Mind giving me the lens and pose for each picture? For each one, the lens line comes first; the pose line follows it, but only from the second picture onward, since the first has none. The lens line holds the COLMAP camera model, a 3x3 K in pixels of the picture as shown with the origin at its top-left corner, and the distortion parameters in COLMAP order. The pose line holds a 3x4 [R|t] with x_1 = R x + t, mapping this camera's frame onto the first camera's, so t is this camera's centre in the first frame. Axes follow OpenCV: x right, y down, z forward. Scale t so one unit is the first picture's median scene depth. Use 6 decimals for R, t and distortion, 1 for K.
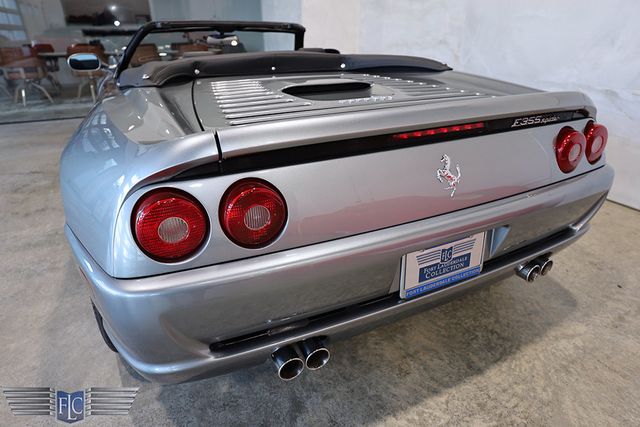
lens RADIAL K [[389.7, 0, 320.0], [0, 389.7, 213.5], [0, 0, 1]] dist [0.000781, 0.002281]
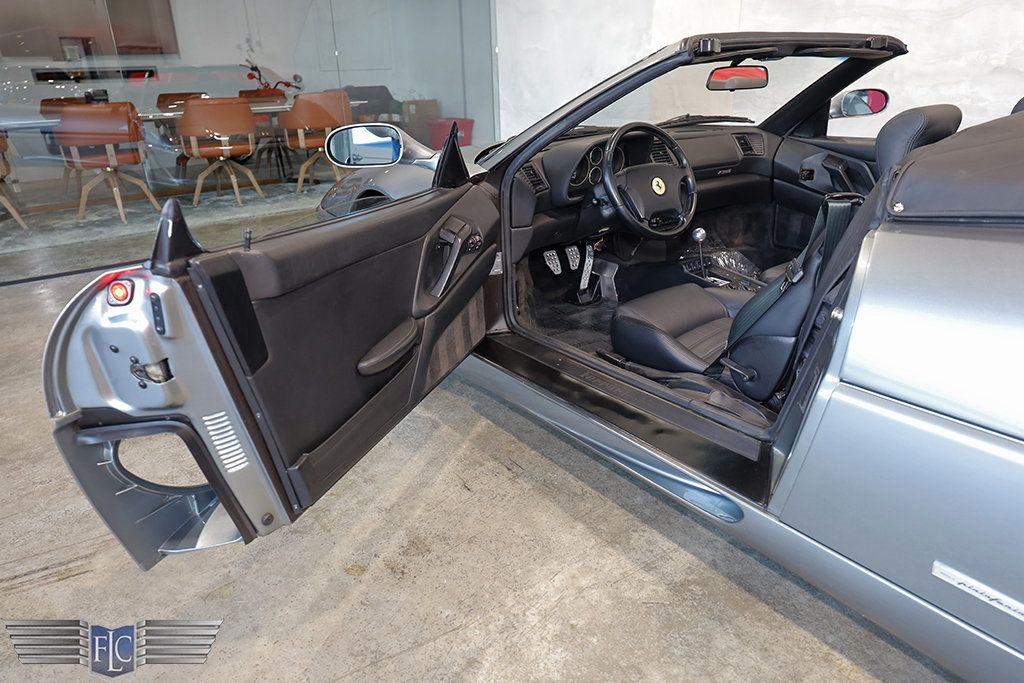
lens RADIAL K [[706.3, 0, 512.0], [0, 706.3, 341.5], [0, 0, 1]] dist [0.004314, -0.000213]
pose [[0.984864, -0.087543, 0.149598, -0.735329], [0.096202, 0.994021, -0.051647, -0.155966], [-0.144183, 0.065257, 0.987397, 0.312938]]
